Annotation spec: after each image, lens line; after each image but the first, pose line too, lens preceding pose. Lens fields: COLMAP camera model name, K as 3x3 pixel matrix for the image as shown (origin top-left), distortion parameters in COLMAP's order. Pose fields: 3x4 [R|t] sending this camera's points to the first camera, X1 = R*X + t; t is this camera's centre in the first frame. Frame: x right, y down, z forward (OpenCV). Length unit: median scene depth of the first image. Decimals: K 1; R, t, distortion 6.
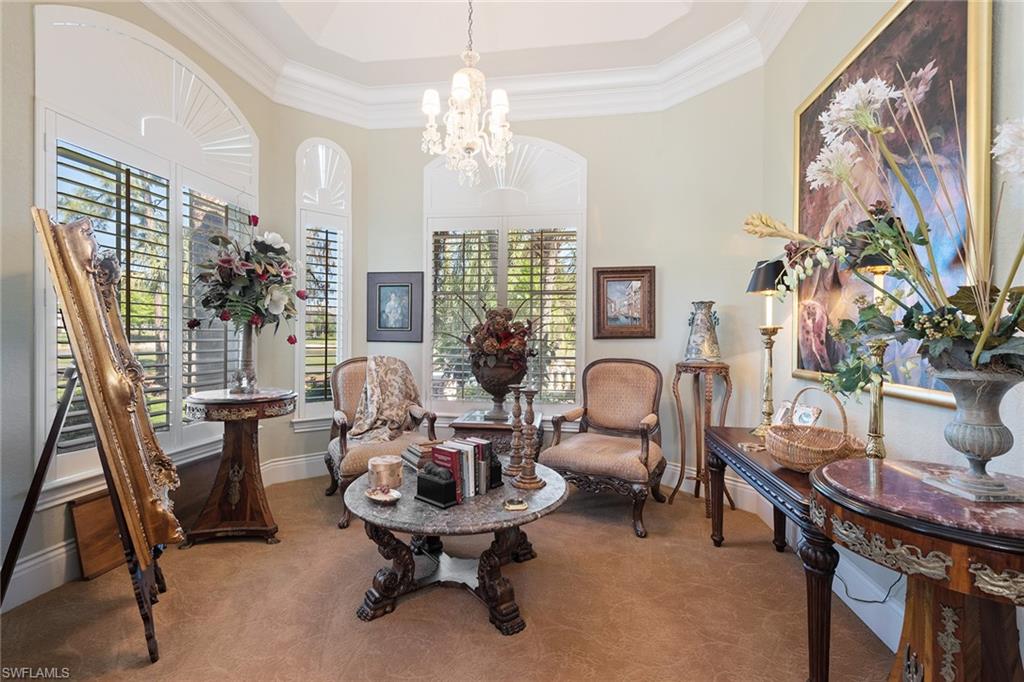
lens RADIAL K [[454.6, 0, 514.0], [0, 454.6, 339.3], [0, 0, 1]] dist [0.020201, 0.000300]
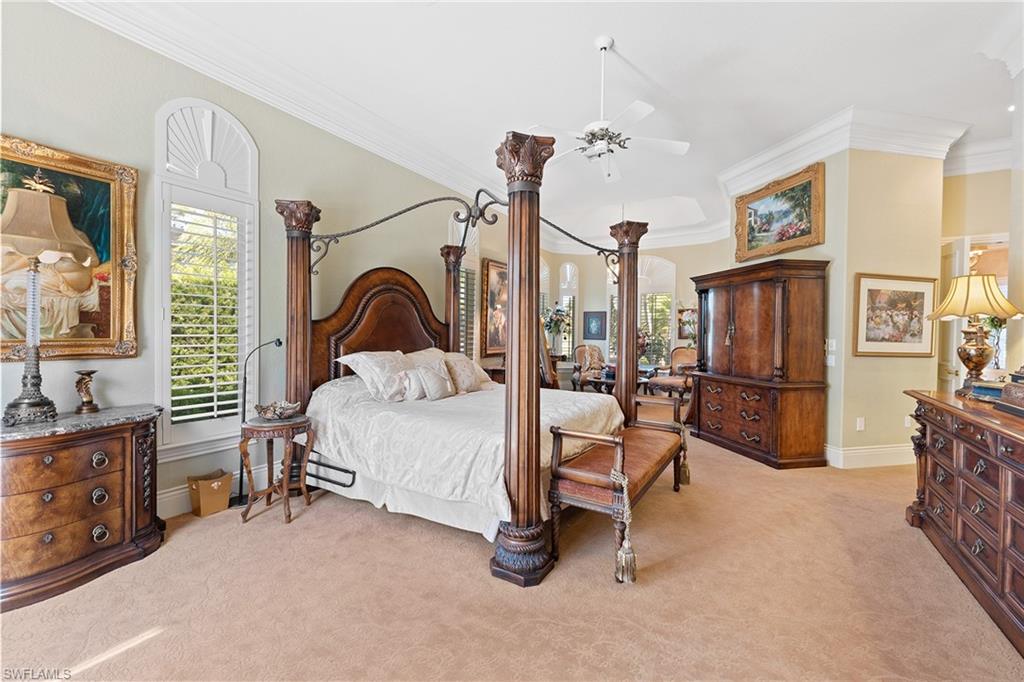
lens RADIAL K [[416.5, 0, 513.5], [0, 416.5, 339.3], [0, 0, 1]] dist [0.010444, -0.000665]
pose [[0.918281, 0.009790, -0.395809, 0.272210], [-0.009743, 0.999950, 0.002128, 0.004846], [0.395810, 0.001902, 0.918331, -1.476819]]
